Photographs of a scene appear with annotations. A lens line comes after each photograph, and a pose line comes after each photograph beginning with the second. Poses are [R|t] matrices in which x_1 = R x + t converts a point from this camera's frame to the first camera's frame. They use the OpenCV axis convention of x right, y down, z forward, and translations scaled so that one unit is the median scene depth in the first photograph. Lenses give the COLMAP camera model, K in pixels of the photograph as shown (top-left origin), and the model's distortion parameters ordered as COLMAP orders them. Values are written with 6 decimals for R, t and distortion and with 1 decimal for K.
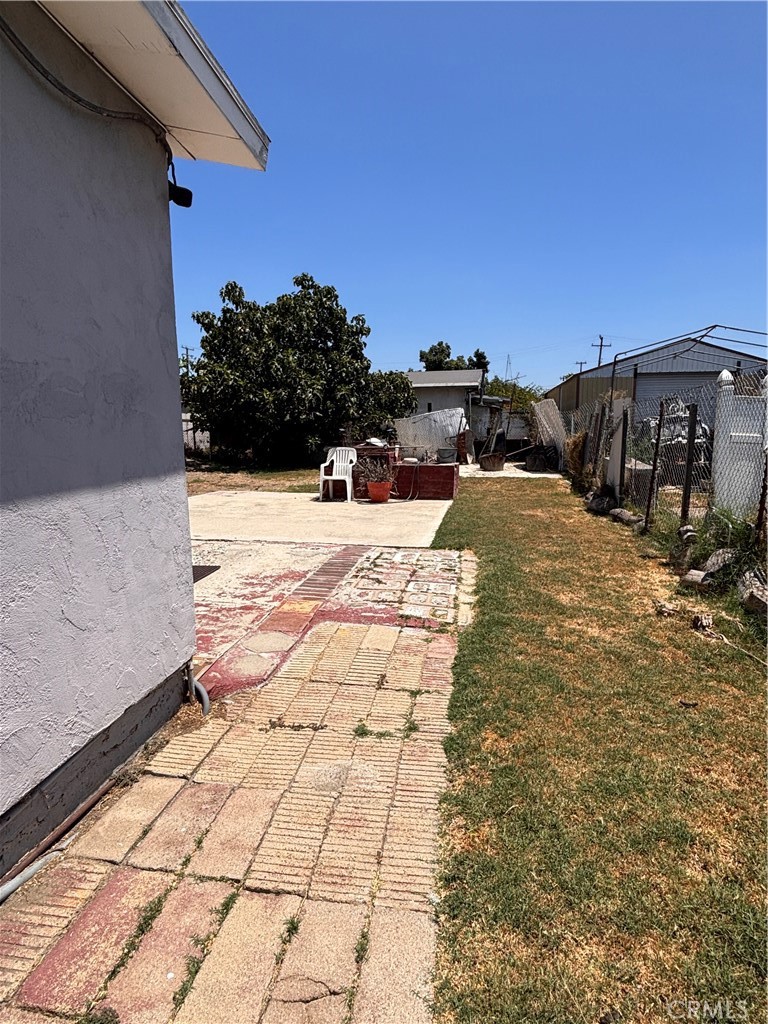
lens RADIAL K [[578.0, 0, 380.7], [0, 578.0, 518.5], [0, 0, 1]] dist [0.054927, -0.093883]
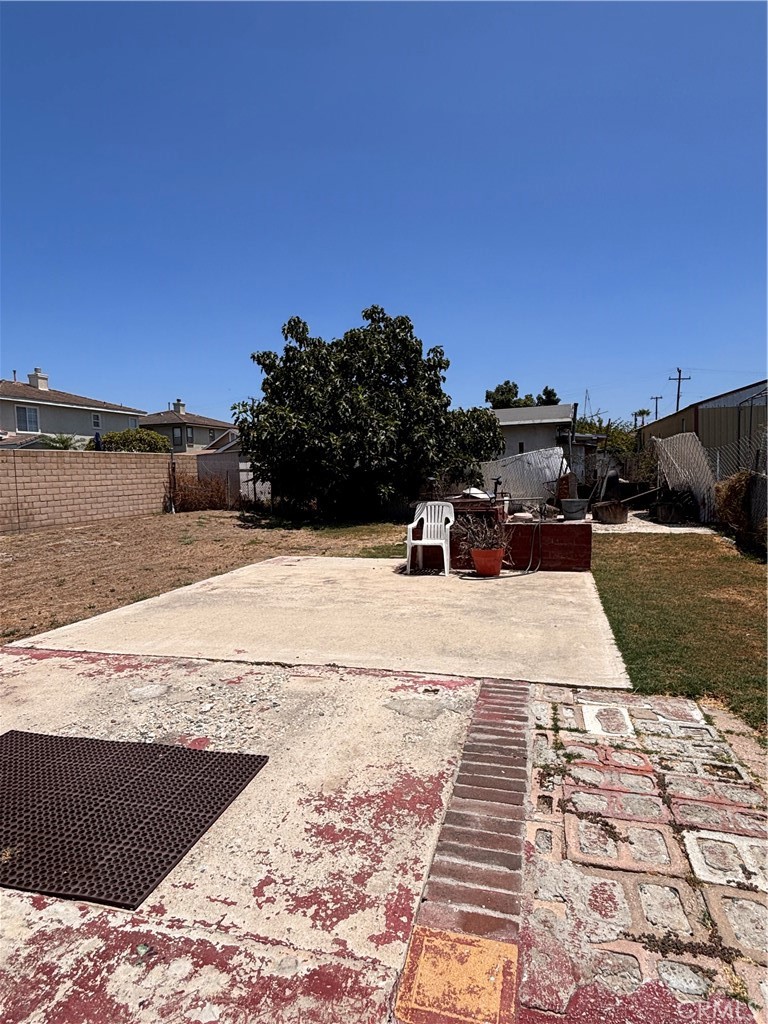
lens RADIAL K [[578.0, 0, 380.7], [0, 578.0, 518.5], [0, 0, 1]] dist [0.054927, -0.093883]
pose [[0.994459, -0.016881, -0.103764, -0.037030], [0.009225, 0.997229, -0.073821, -0.028802], [0.104723, 0.072455, 0.991859, 0.149596]]
